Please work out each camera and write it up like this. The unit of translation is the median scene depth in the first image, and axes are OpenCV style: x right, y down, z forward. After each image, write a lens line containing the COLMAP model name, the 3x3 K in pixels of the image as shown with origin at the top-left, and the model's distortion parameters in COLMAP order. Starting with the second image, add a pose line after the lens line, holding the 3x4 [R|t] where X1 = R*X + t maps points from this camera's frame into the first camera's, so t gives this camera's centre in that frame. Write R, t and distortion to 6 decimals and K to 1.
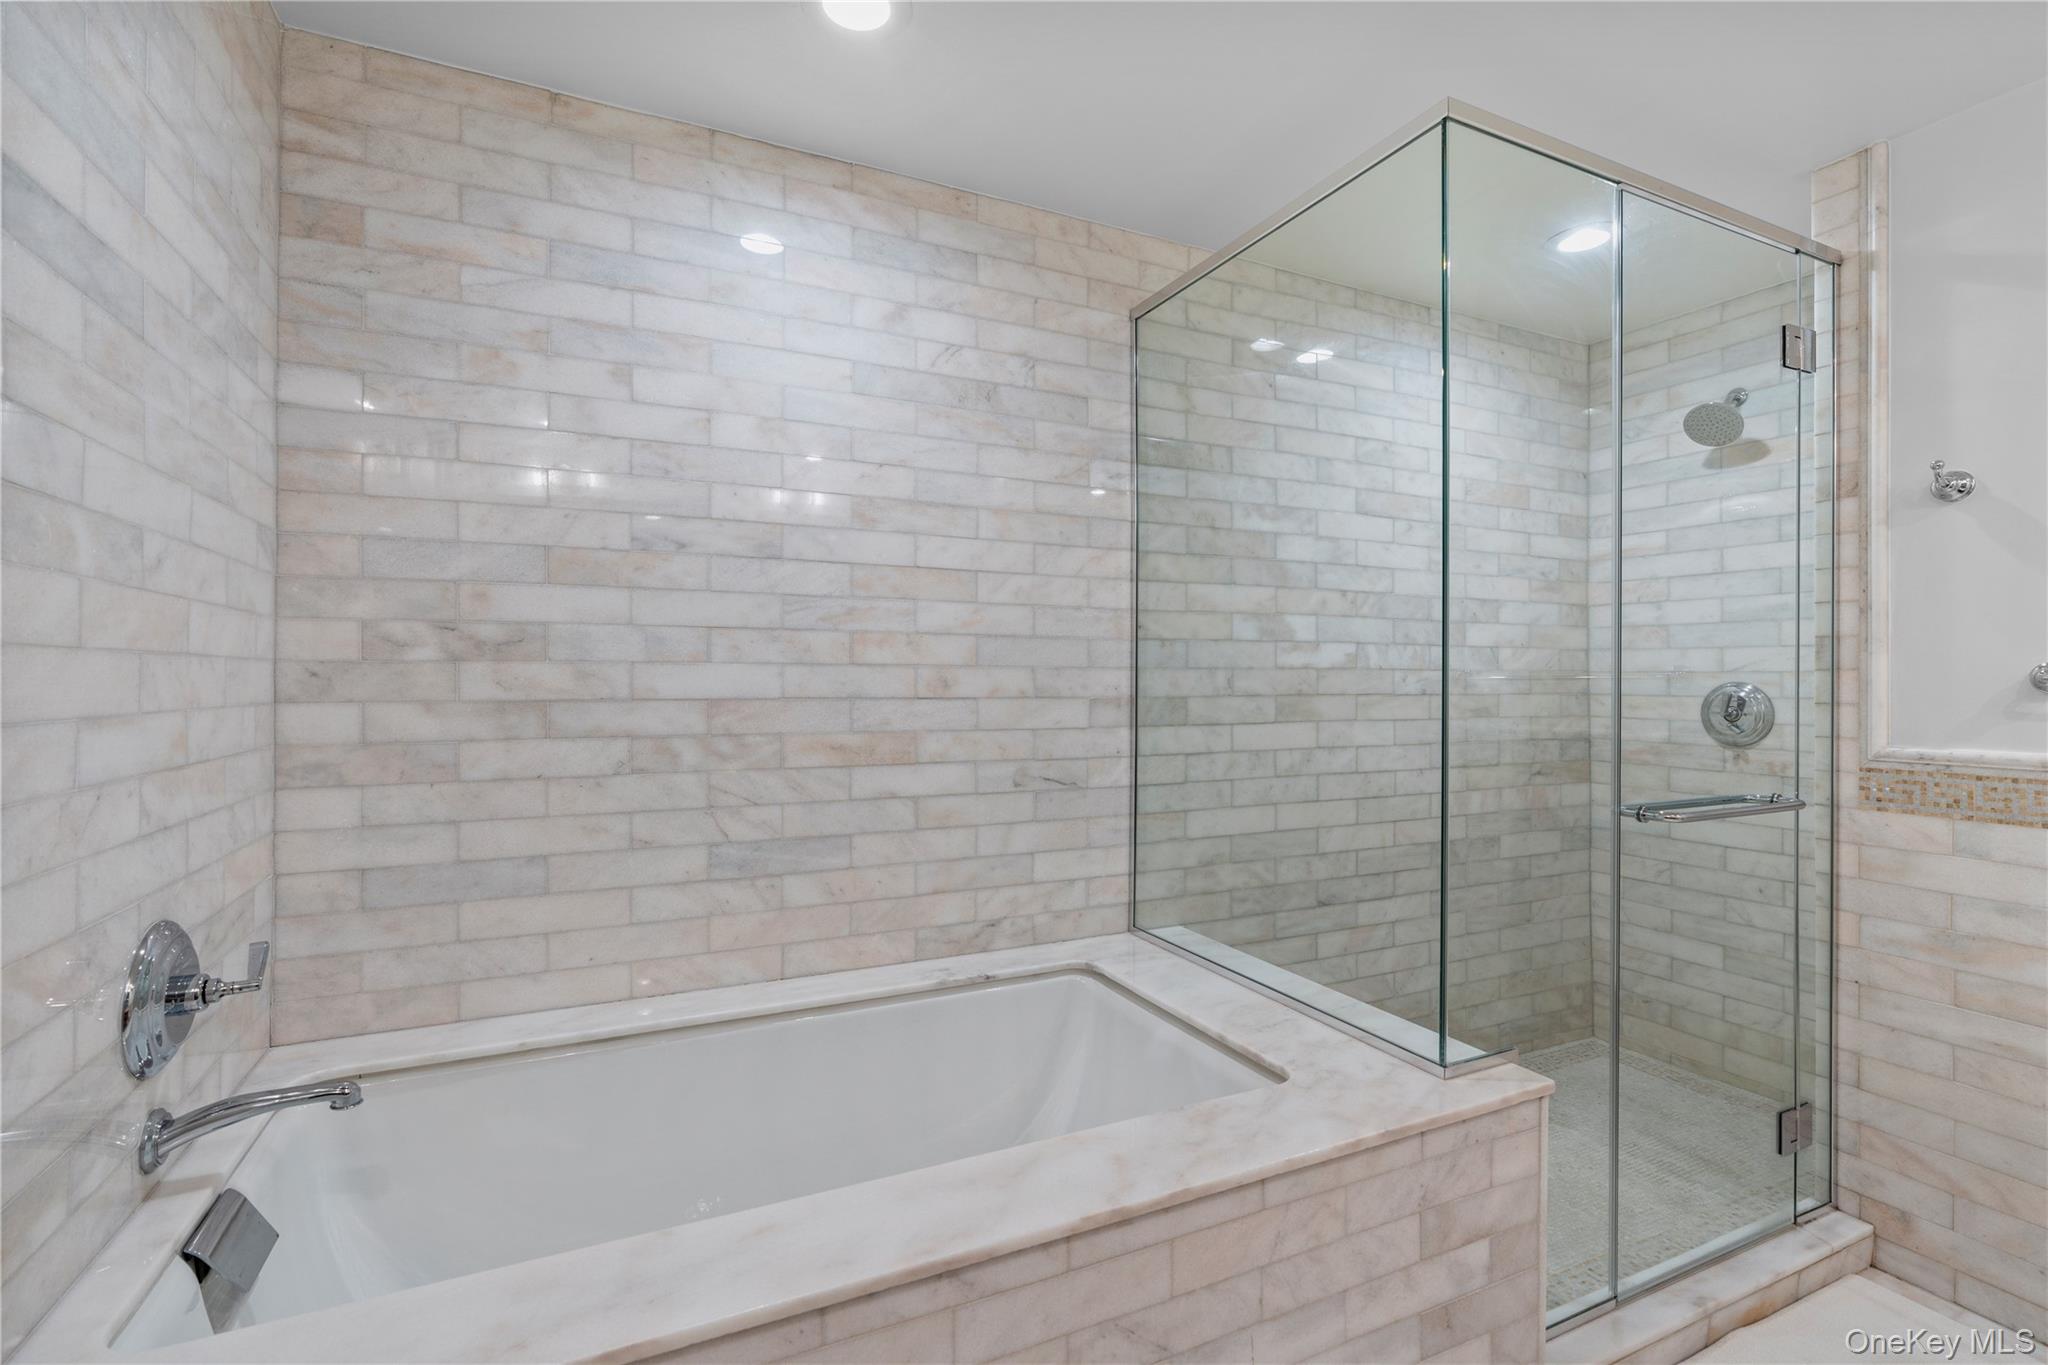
lens RADIAL K [[925.9, 0, 1025.0], [0, 925.9, 672.5], [0, 0, 1]] dist [0.000477, 0.000562]
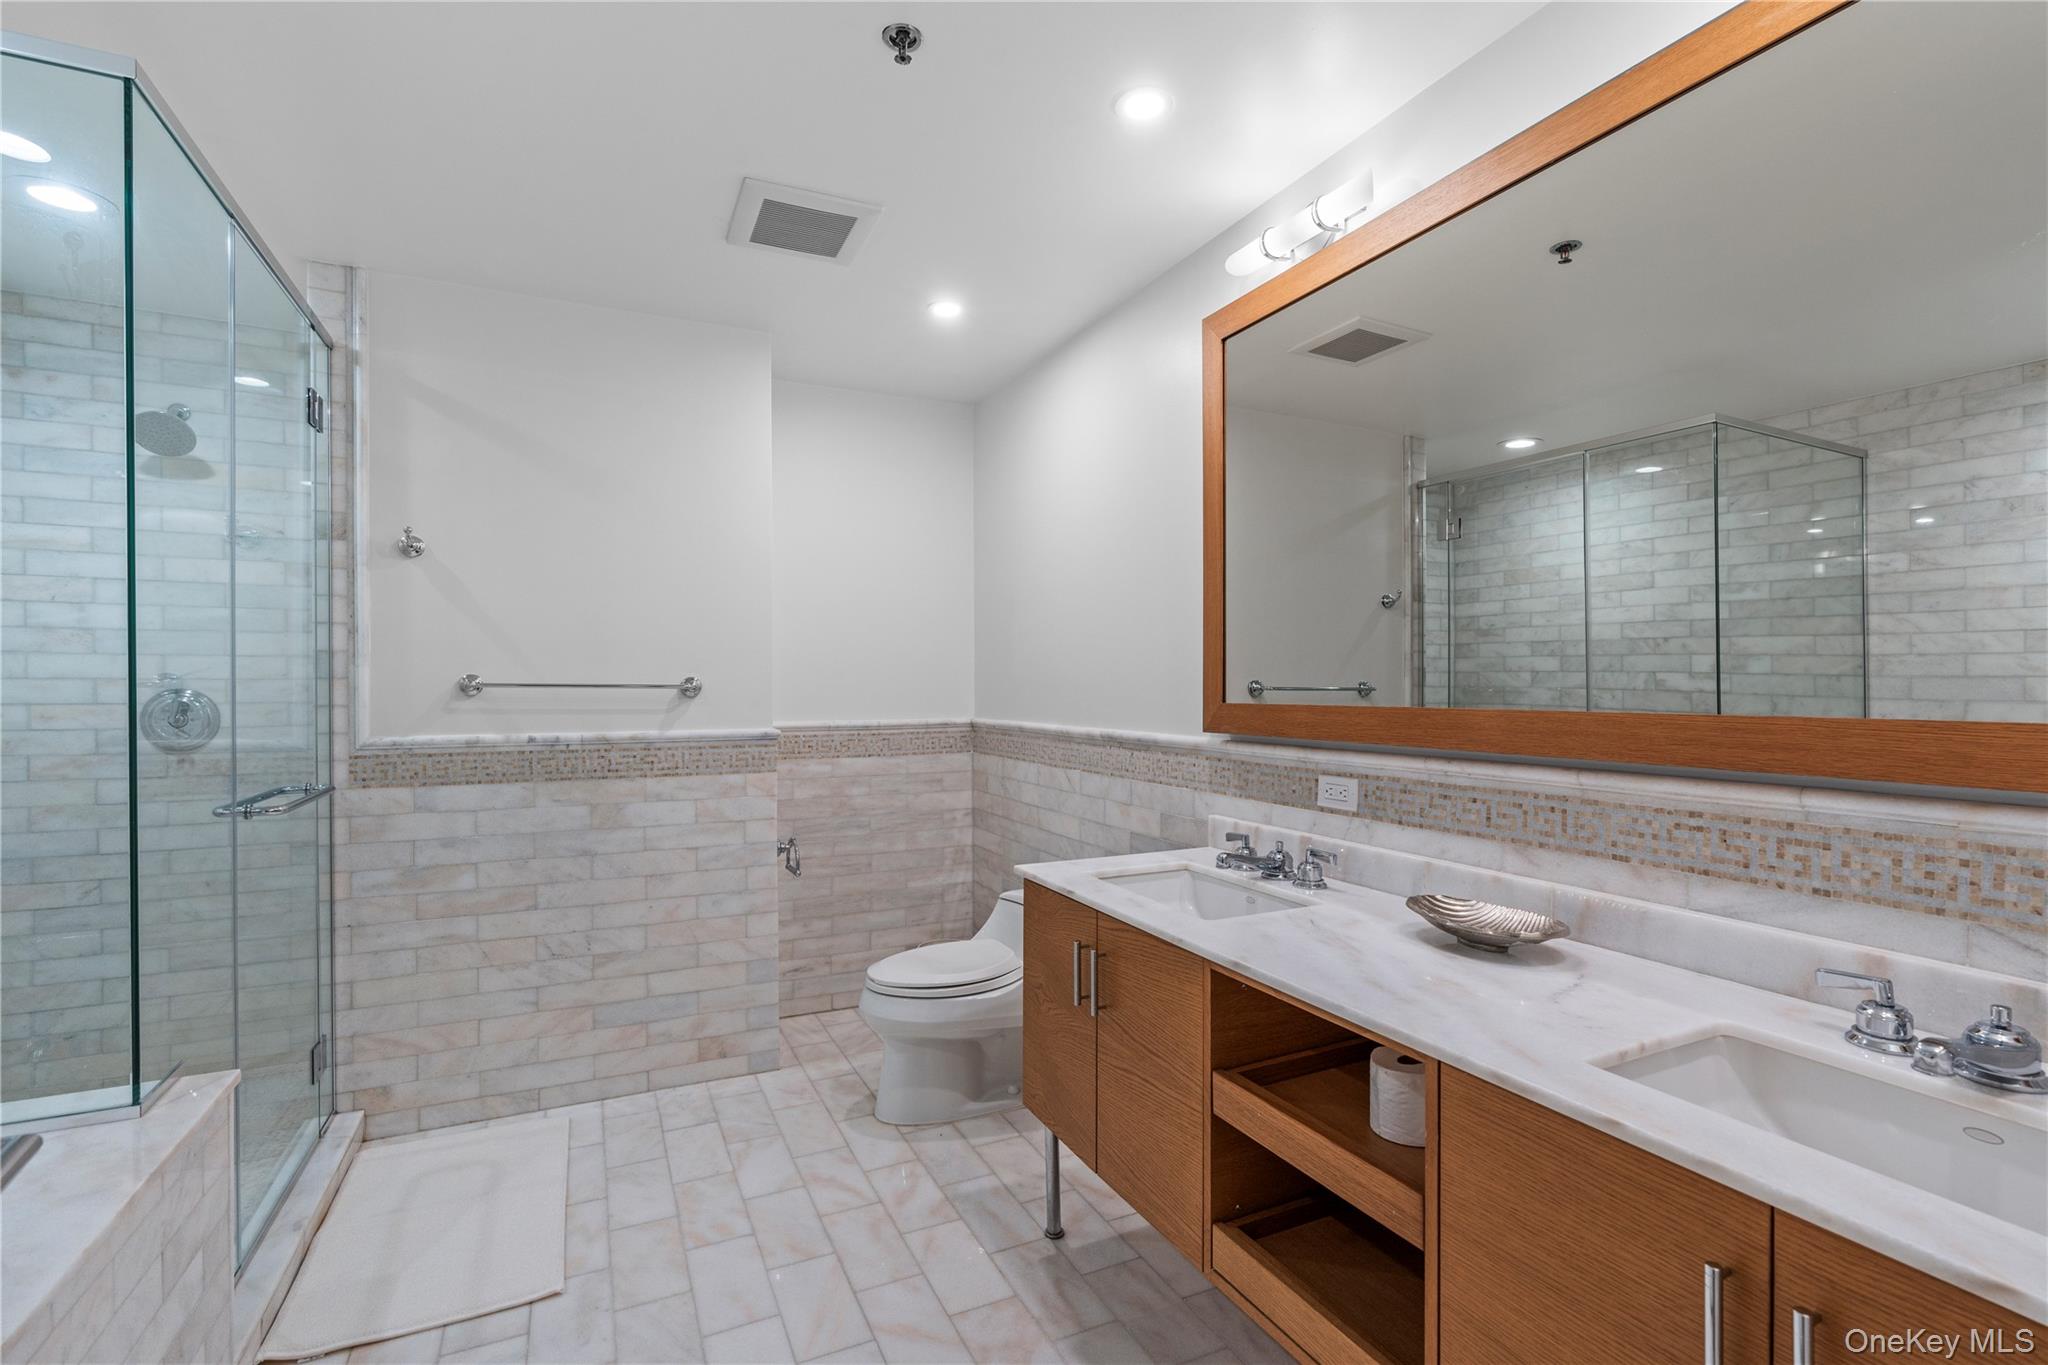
lens RADIAL K [[925.9, 0, 1025.0], [0, 925.9, 672.5], [0, 0, 1]] dist [0.000477, 0.000562]
pose [[-0.003529, 0.010798, 0.999935, -0.370471], [-0.006106, 0.999923, -0.010819, -0.003316], [-0.999975, -0.006143, -0.003463, 0.085735]]
